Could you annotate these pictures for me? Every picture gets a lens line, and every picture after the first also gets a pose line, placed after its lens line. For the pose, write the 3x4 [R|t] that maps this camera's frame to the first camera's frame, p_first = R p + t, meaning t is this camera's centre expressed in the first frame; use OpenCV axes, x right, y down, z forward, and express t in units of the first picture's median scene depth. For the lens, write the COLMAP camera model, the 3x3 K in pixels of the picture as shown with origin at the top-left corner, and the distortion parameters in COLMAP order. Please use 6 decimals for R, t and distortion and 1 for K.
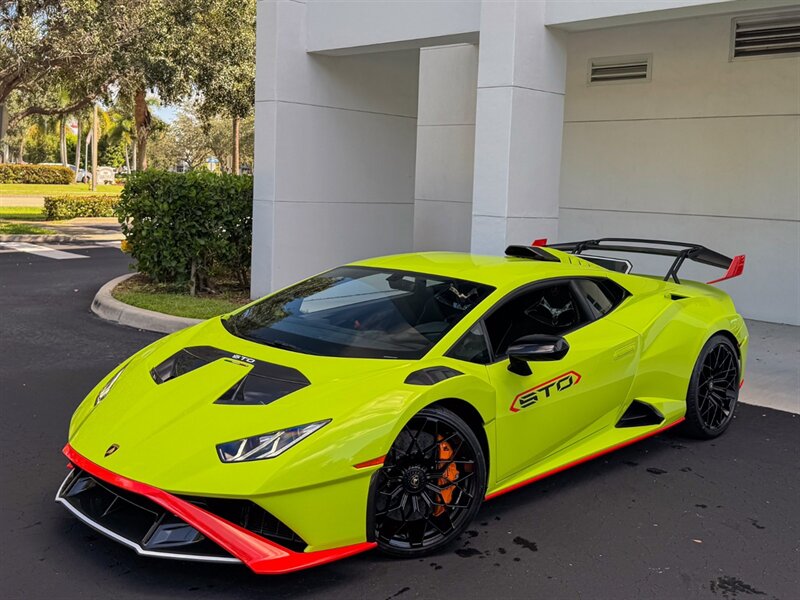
lens RADIAL K [[1018.1, 0, 427.3], [0, 1018.1, 213.9], [0, 0, 1]] dist [0.099273, -0.213269]
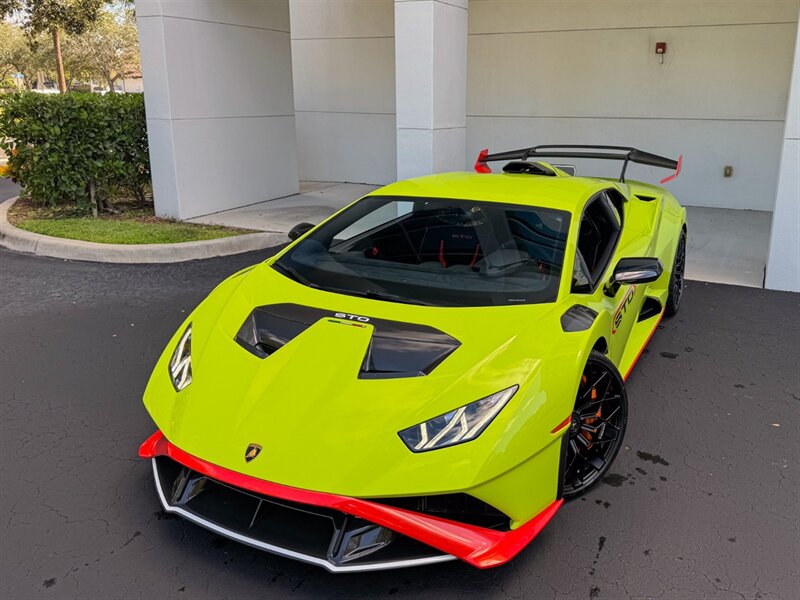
lens RADIAL K [[716.1, 0, 398.3], [0, 716.1, 274.1], [0, 0, 1]] dist [0.120388, -0.227058]
pose [[0.942457, -0.113335, 0.314530, -0.182672], [0.039259, 0.971796, 0.232534, -0.022548], [-0.332014, -0.206805, 0.920325, 0.223755]]
